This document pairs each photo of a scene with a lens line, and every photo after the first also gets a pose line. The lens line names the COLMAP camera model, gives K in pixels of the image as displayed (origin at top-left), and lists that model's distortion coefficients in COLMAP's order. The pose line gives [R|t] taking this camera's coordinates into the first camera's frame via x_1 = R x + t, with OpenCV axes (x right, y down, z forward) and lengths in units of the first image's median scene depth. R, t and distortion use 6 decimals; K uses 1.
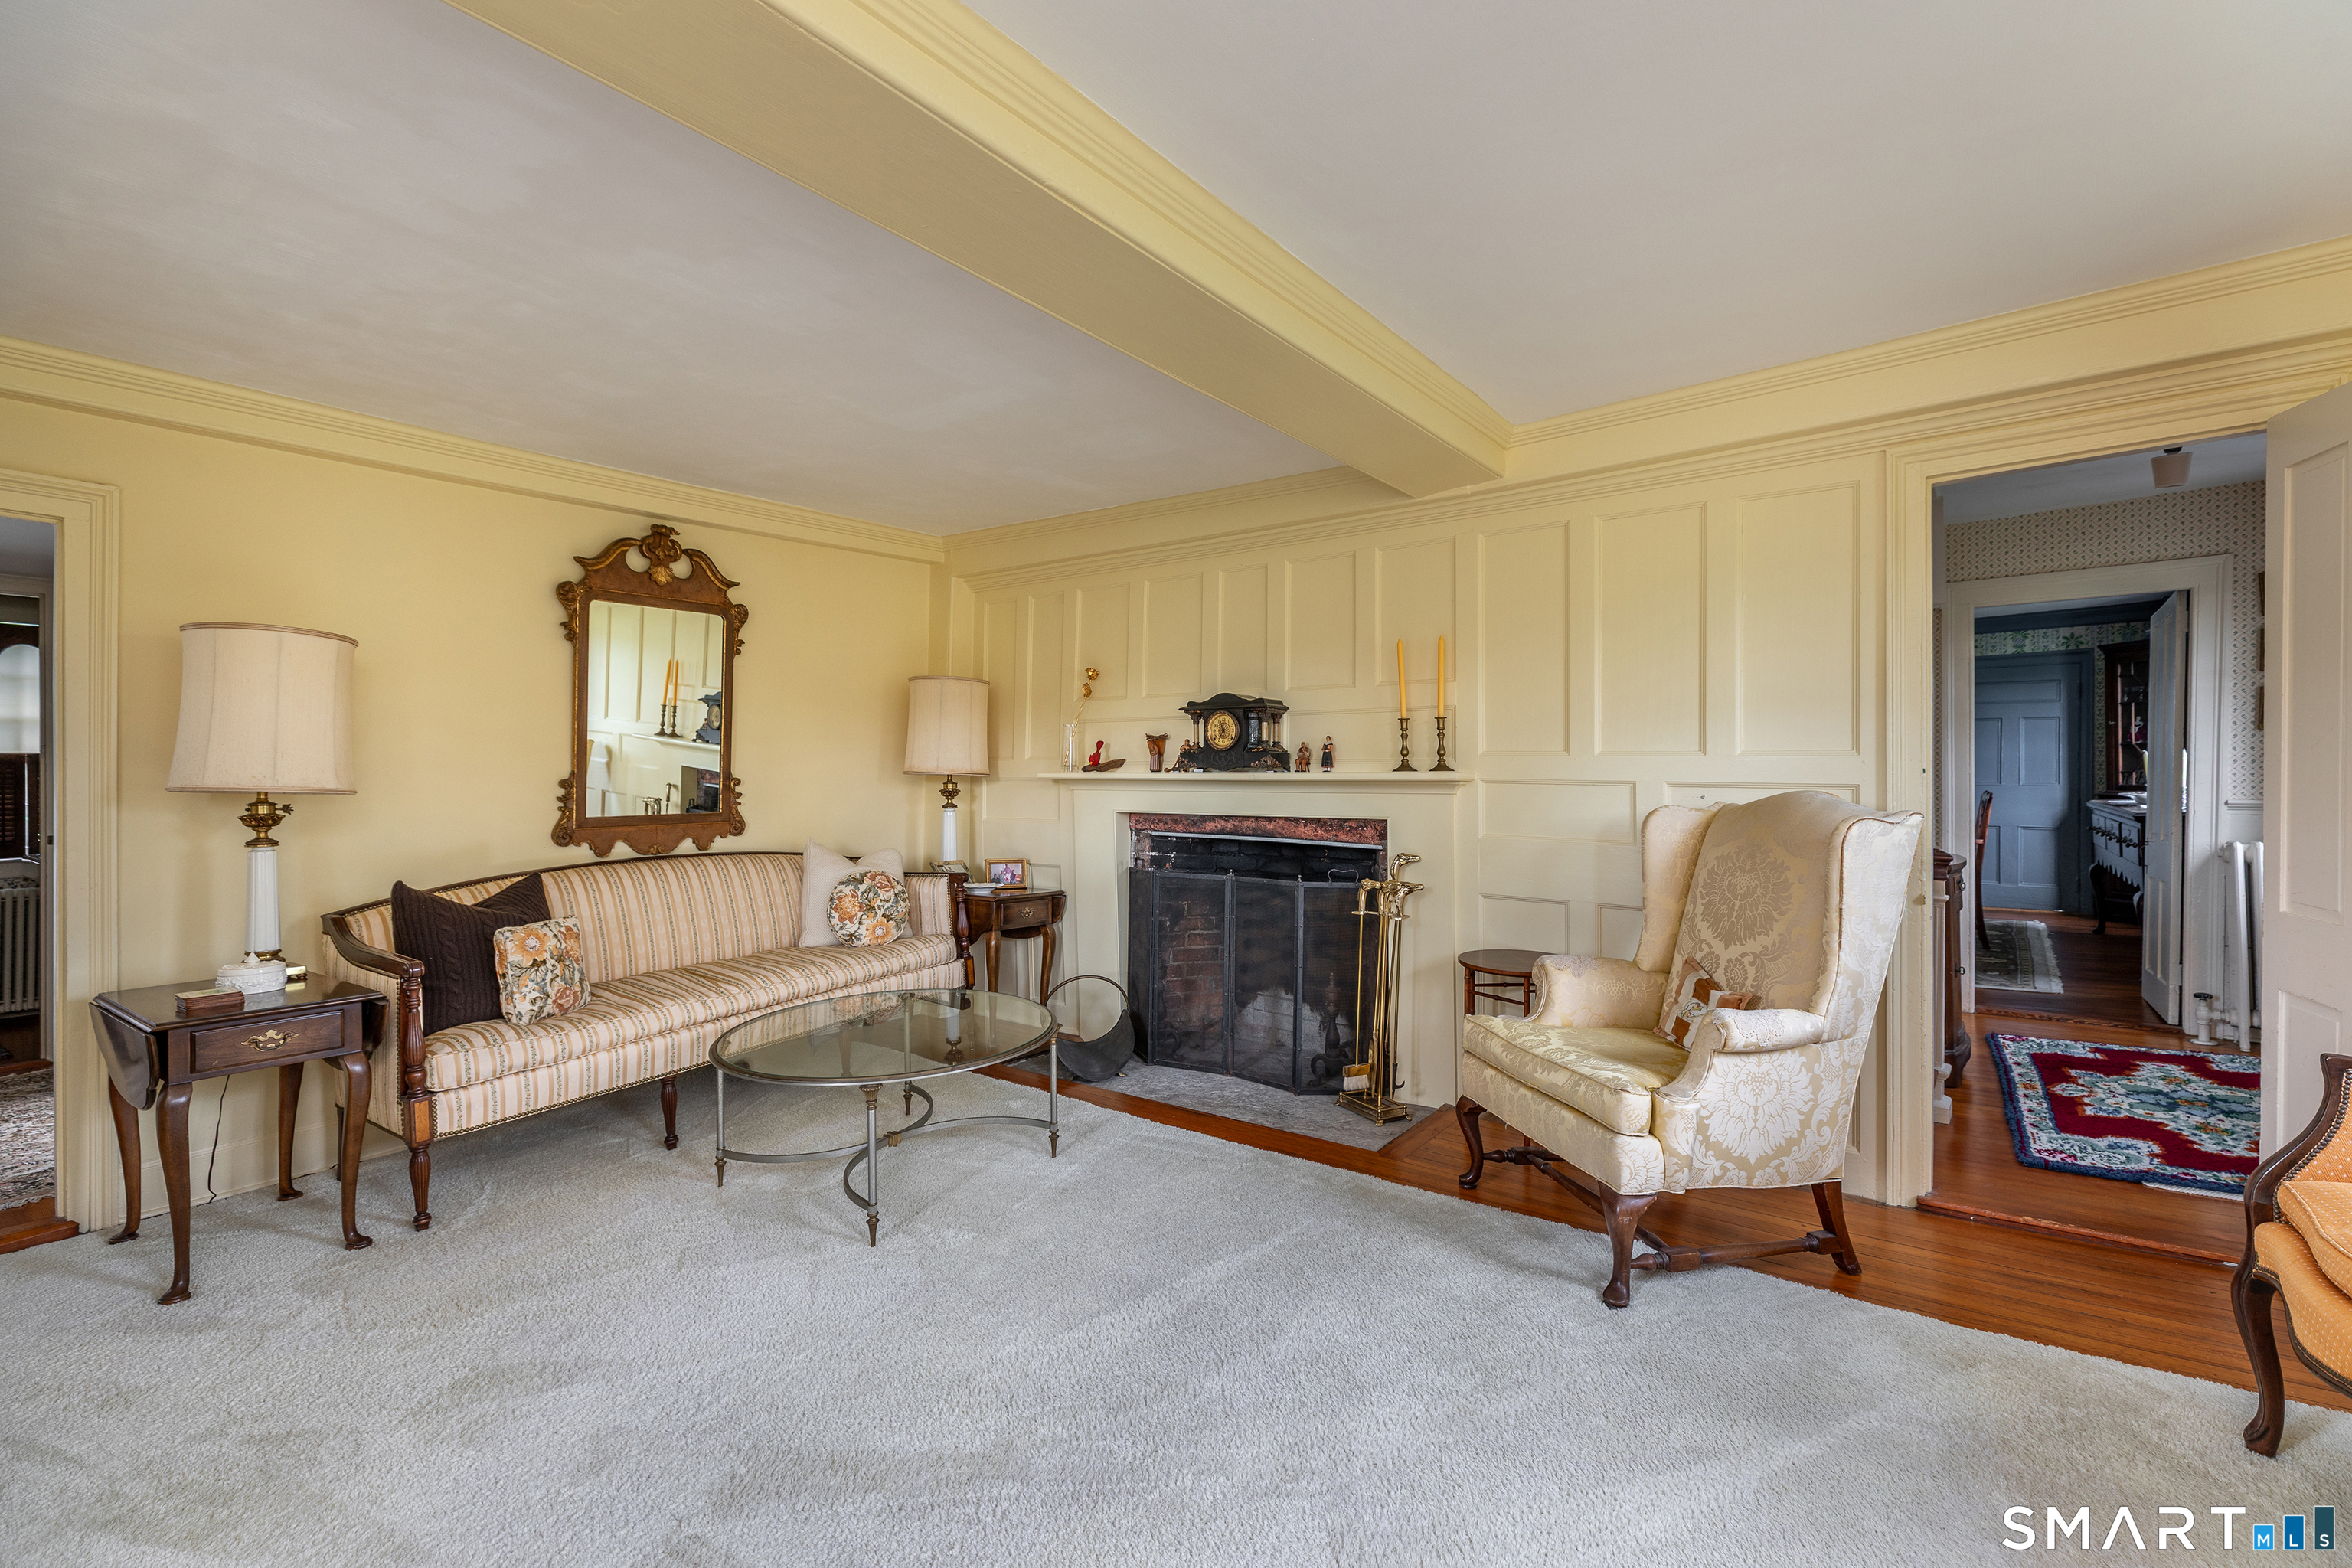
lens RADIAL K [[1086.6, 0, 1186.1], [0, 1086.6, 766.2], [0, 0, 1]] dist [0.018520, -0.000209]
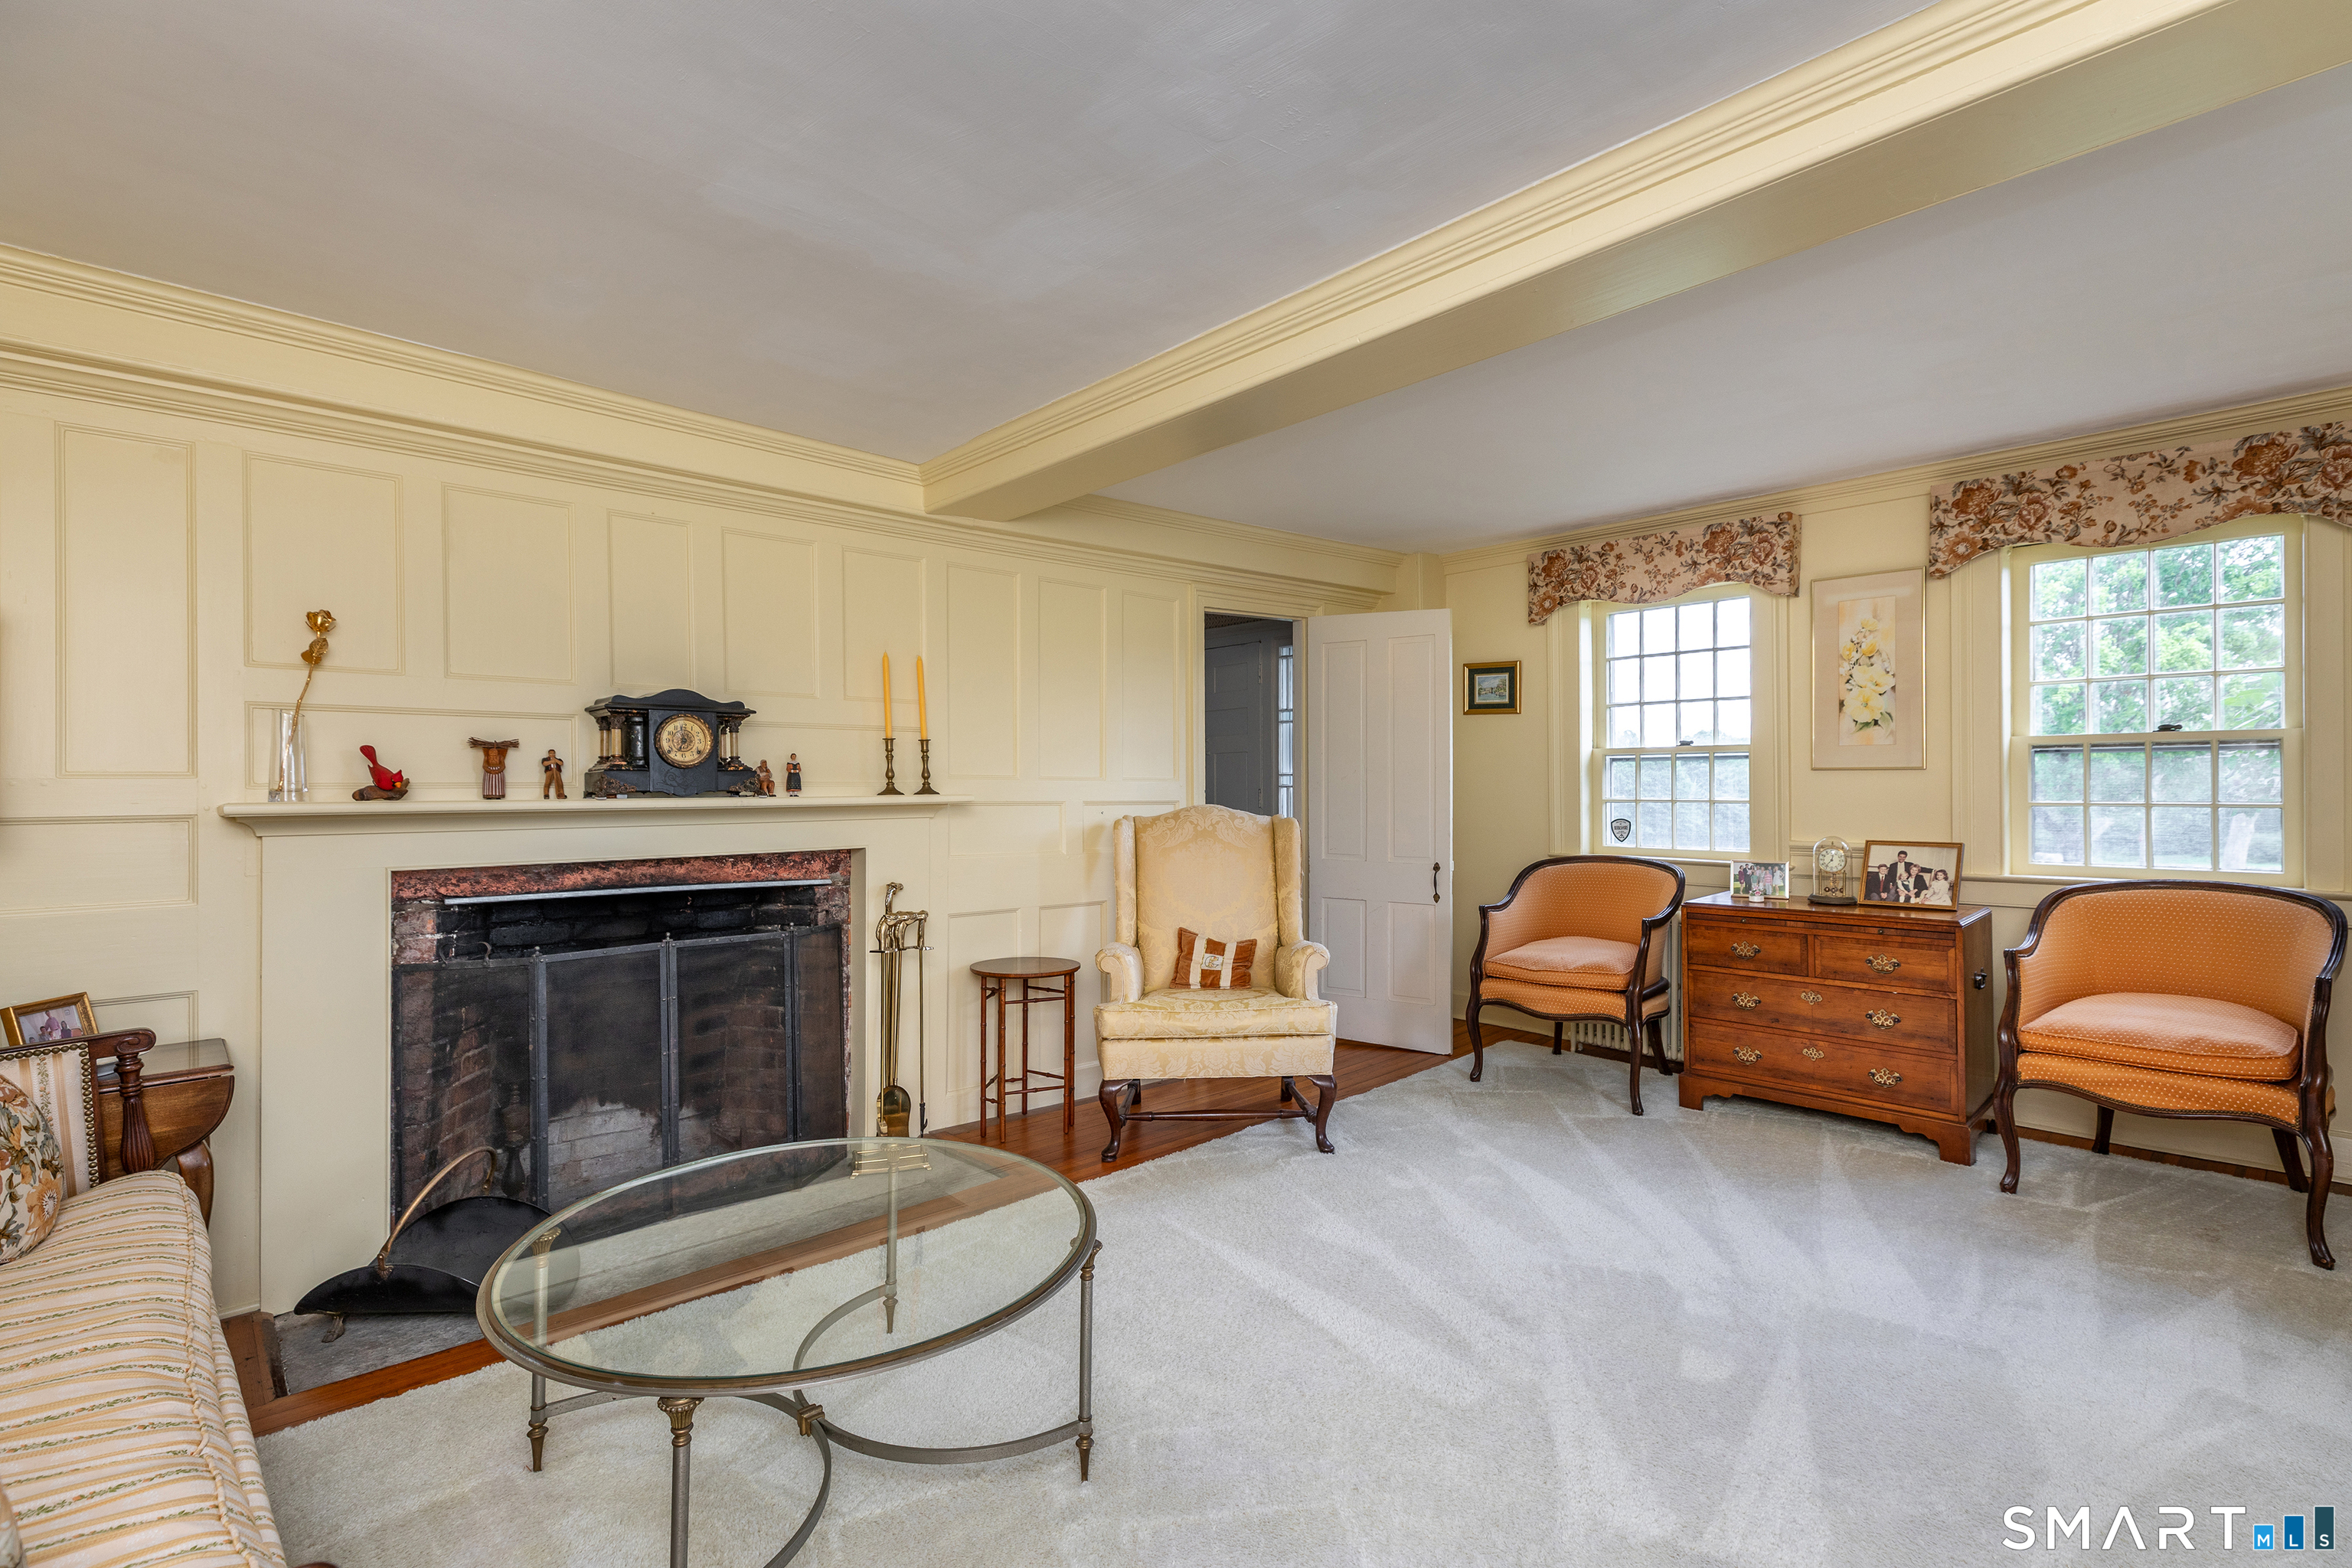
lens RADIAL K [[1086.6, 0, 1188.6], [0, 1086.6, 794.1], [0, 0, 1]] dist [0.018520, -0.000209]
pose [[0.173553, 0.000034, 0.984825, -0.631971], [0.010876, 0.999939, -0.001951, 0.008073], [-0.984765, 0.011050, 0.173542, 0.543911]]
